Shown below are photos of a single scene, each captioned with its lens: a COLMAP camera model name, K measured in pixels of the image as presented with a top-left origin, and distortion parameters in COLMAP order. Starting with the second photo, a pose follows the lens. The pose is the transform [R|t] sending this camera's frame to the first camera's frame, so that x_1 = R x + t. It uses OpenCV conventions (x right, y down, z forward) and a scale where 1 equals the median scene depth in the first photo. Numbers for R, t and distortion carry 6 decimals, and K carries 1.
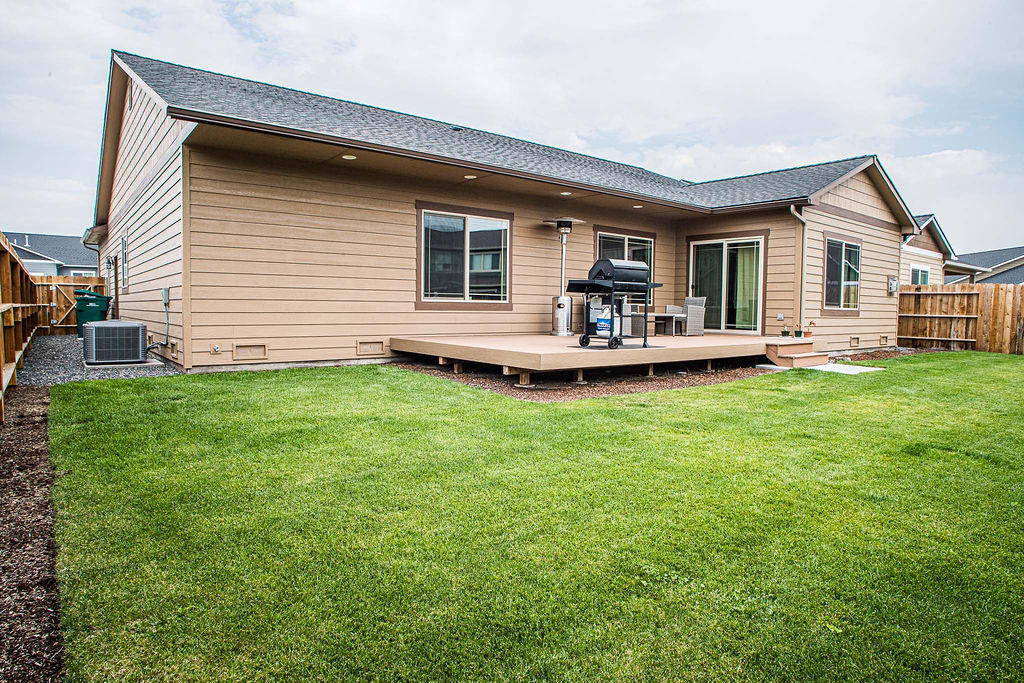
lens RADIAL K [[608.2, 0, 512.0], [0, 608.2, 341.5], [0, 0, 1]] dist [-0.107037, 0.066069]
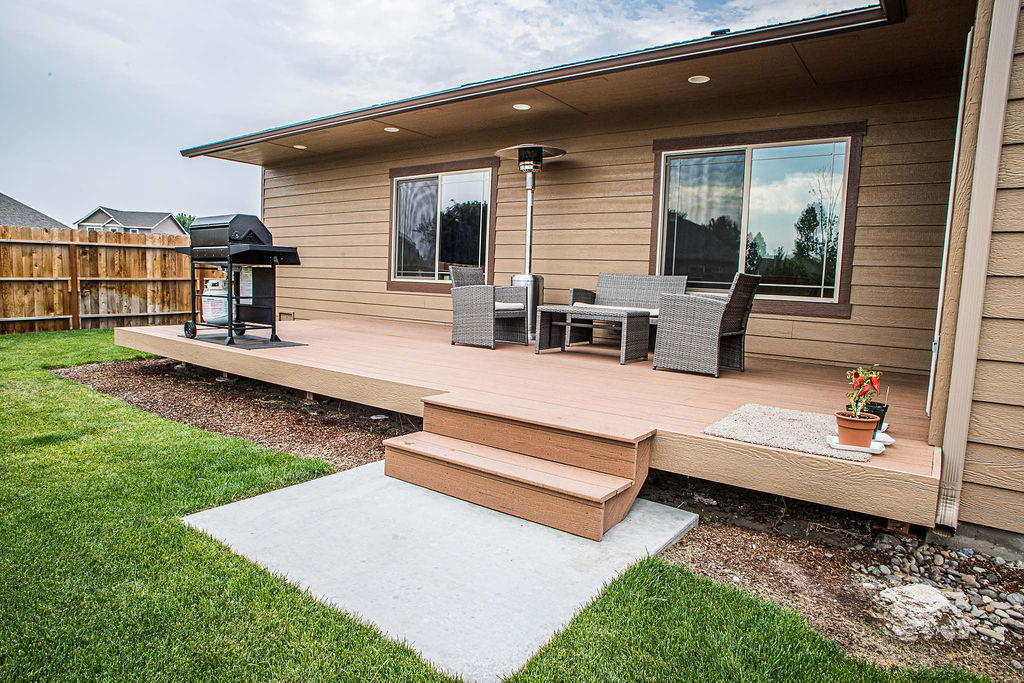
lens RADIAL K [[608.2, 0, 512.0], [0, 608.2, 341.5], [0, 0, 1]] dist [-0.107037, 0.066069]
pose [[0.272683, 0.079307, -0.958830, 1.628275], [-0.099755, 0.993556, 0.053810, -0.091335], [0.956918, 0.080975, 0.278837, 1.976109]]
